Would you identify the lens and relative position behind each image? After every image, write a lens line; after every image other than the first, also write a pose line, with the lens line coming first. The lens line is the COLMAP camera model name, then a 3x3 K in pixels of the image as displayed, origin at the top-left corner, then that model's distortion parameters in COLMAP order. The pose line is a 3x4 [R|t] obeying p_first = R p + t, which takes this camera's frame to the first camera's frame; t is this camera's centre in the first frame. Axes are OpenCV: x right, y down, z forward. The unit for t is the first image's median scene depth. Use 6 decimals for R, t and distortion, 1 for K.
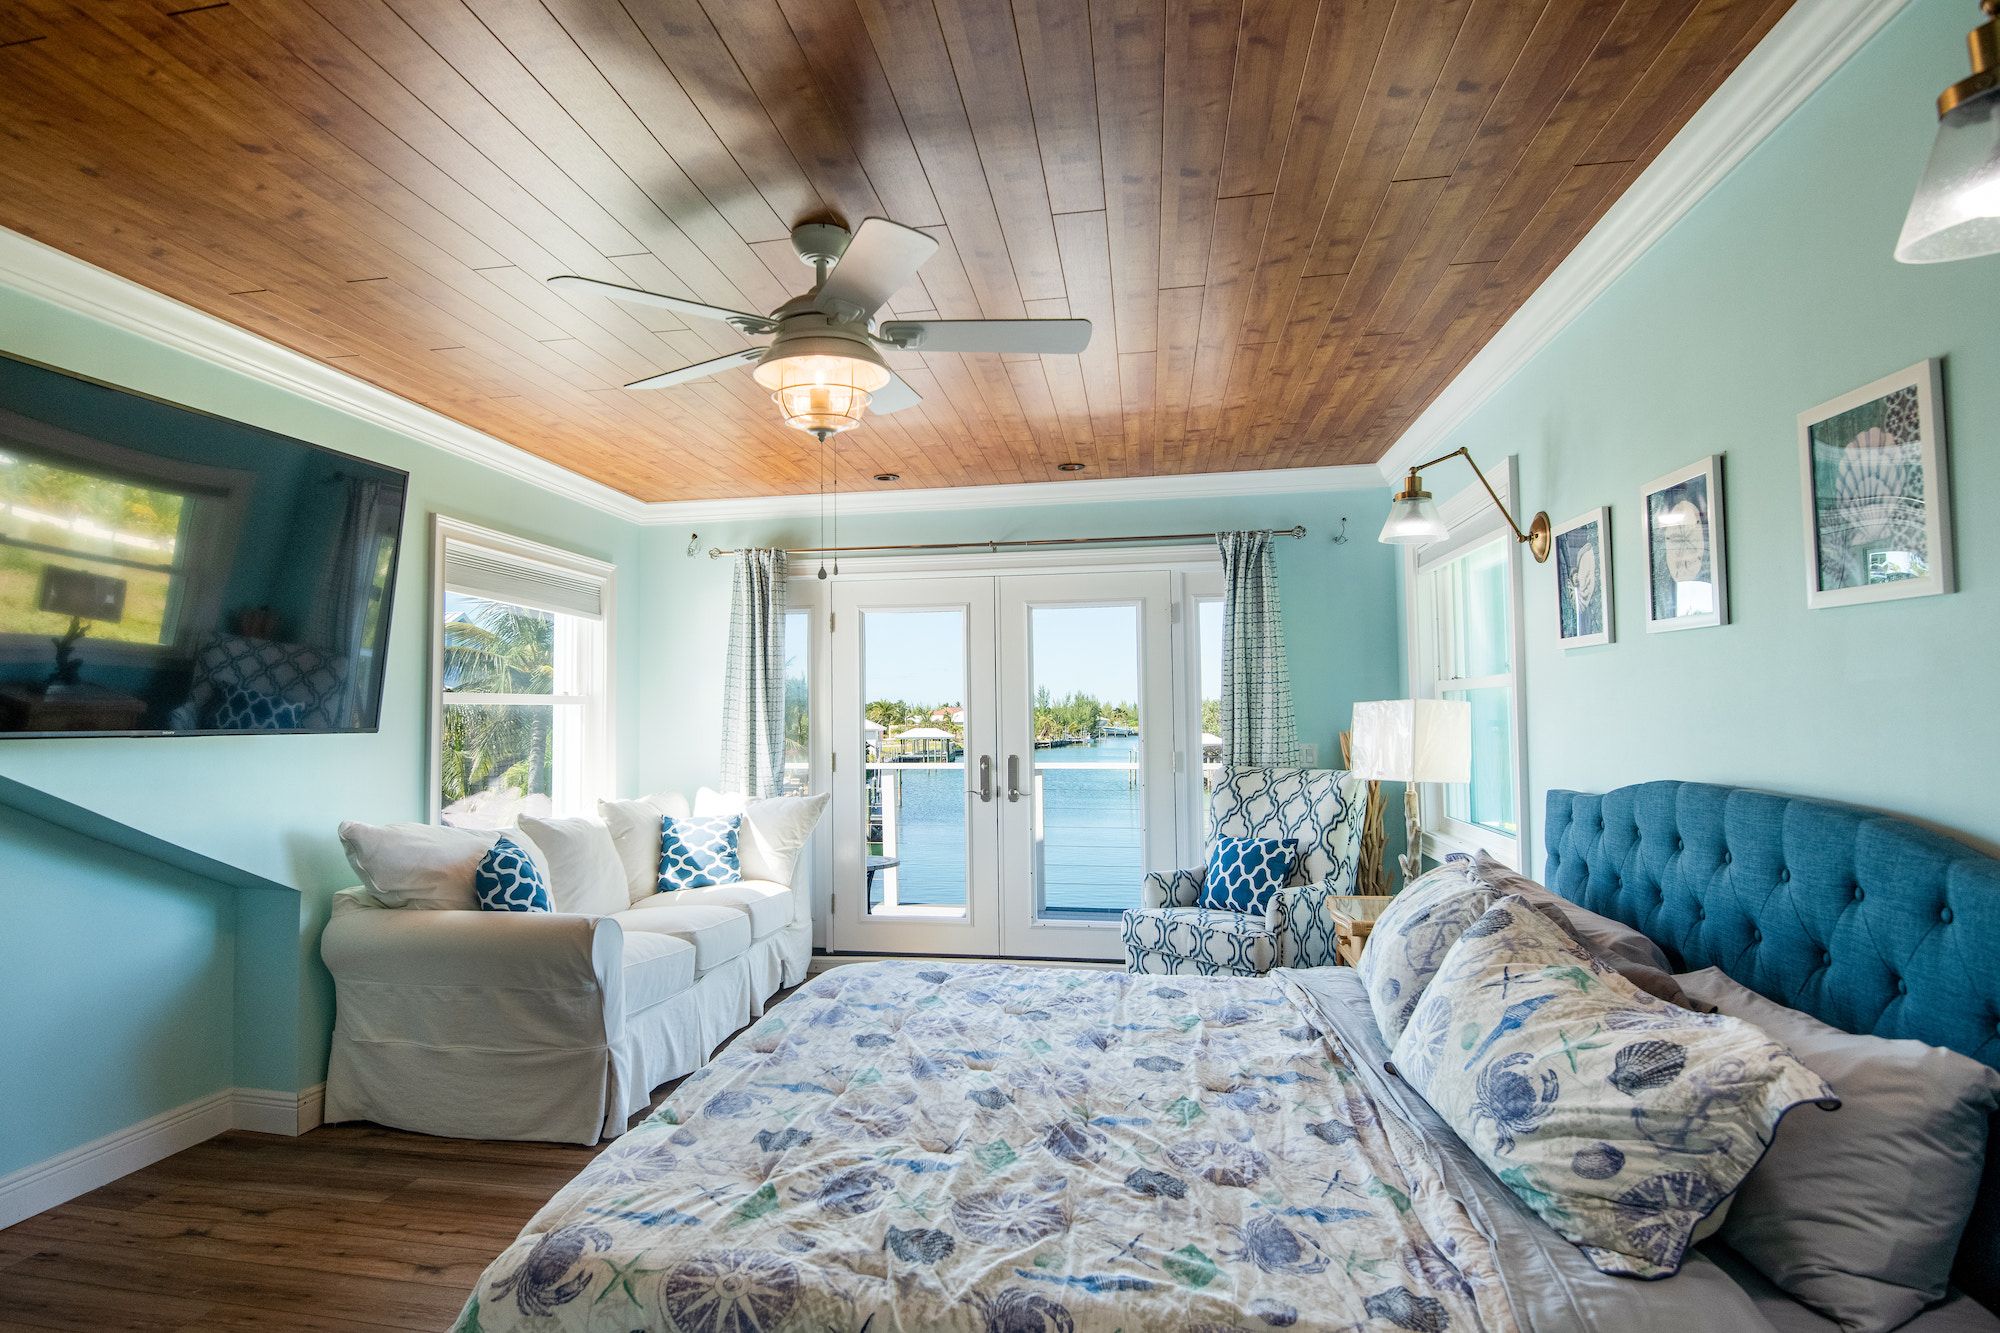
lens RADIAL K [[1061.2, 0, 994.5], [0, 1061.2, 677.4], [0, 0, 1]] dist [-0.004158, -0.006663]
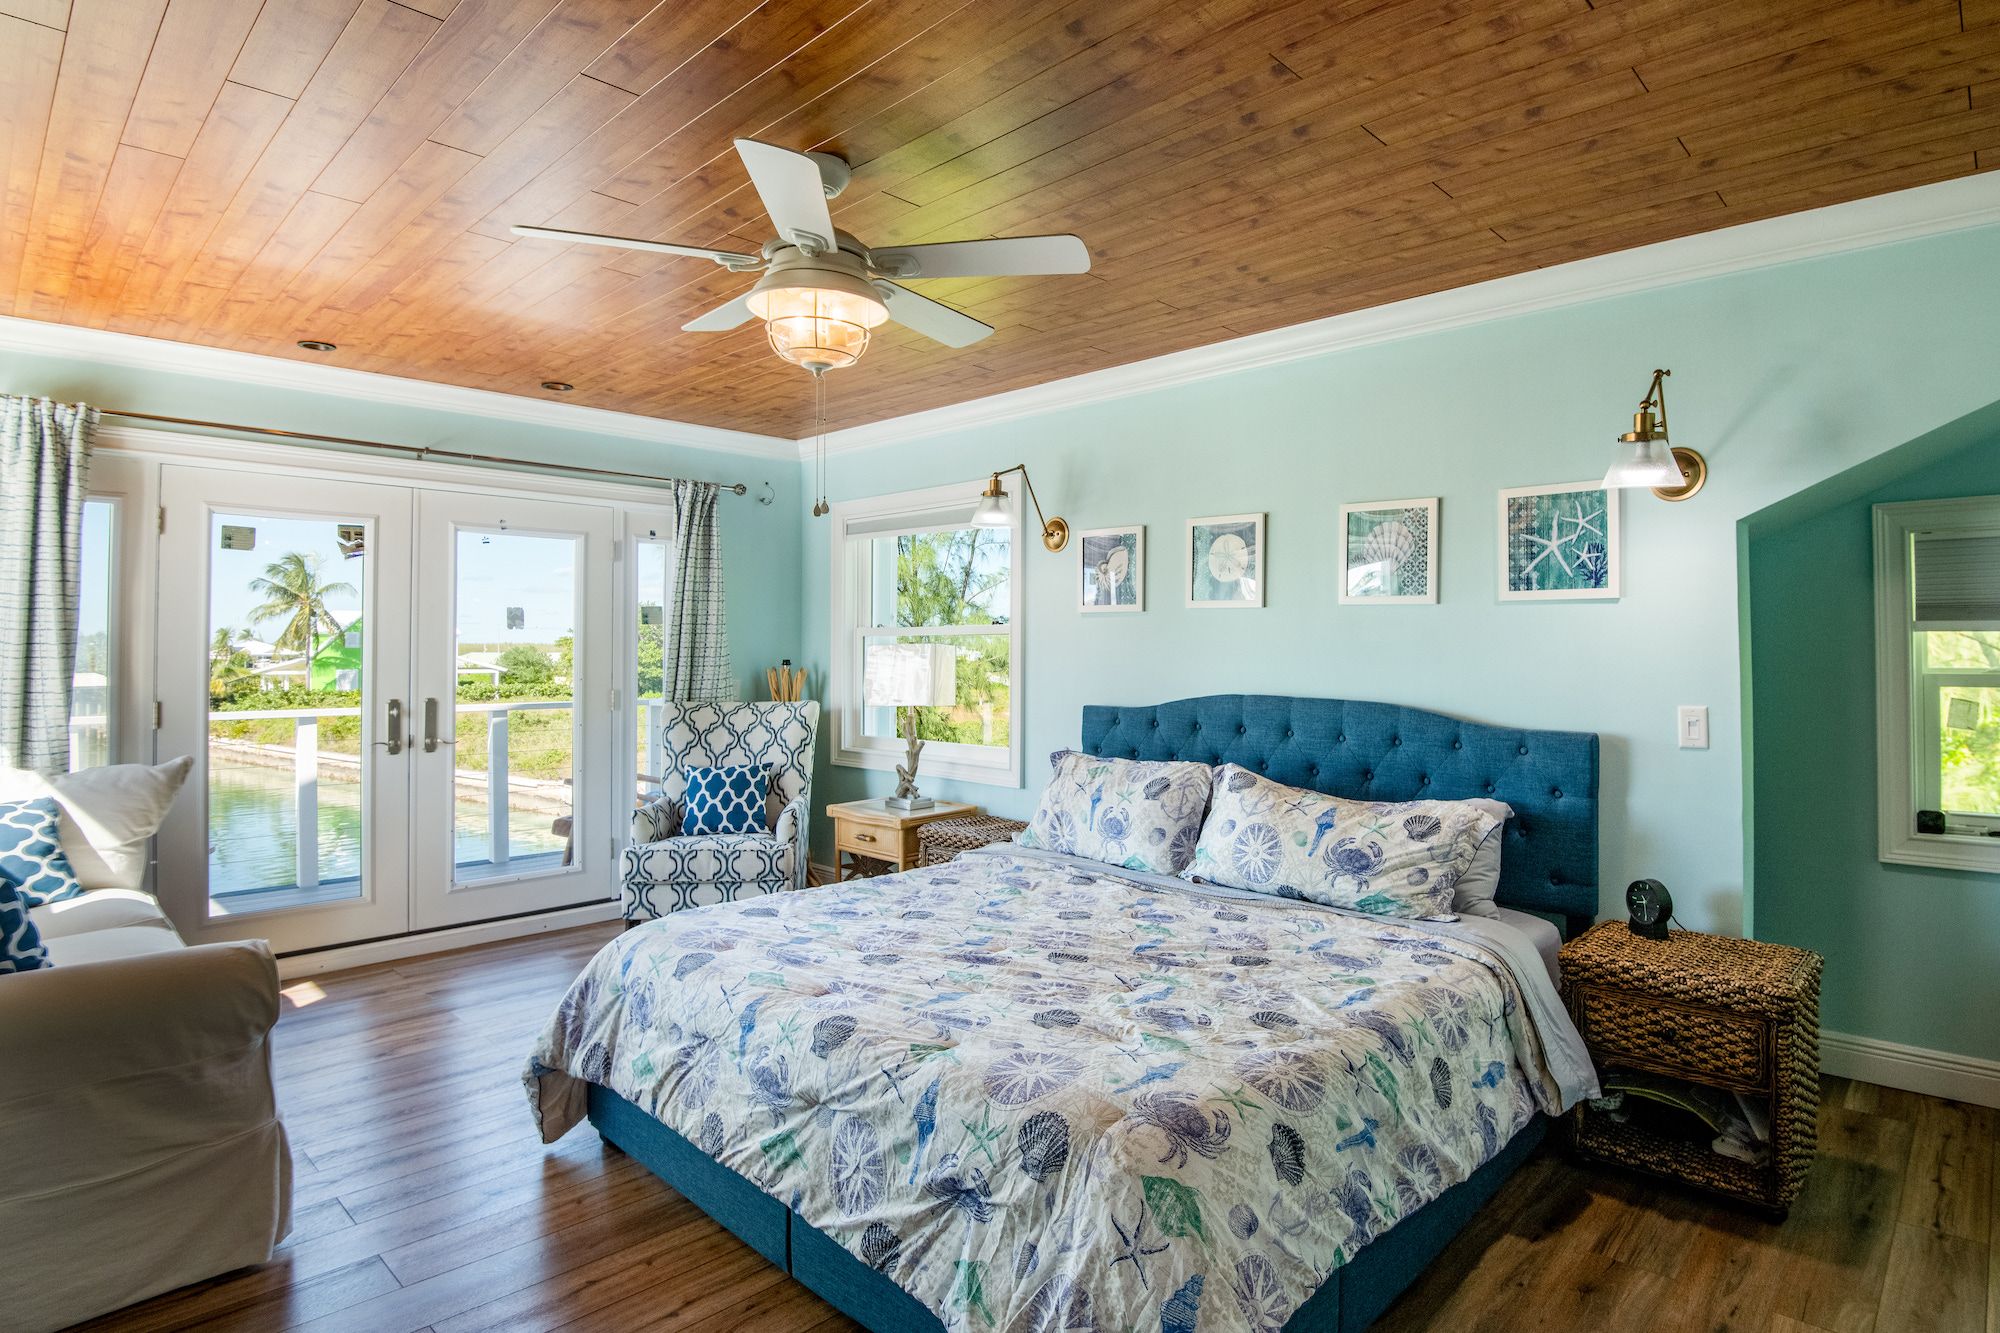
lens RADIAL K [[1018.1, 0, 1004.8], [0, 1018.1, 648.5], [0, 0, 1]] dist [-0.017141, -0.004615]
pose [[0.570522, 0.011473, 0.821202, -0.463314], [-0.036502, 0.999269, 0.011399, 0.007702], [-0.820471, -0.036479, 0.570523, 0.171236]]
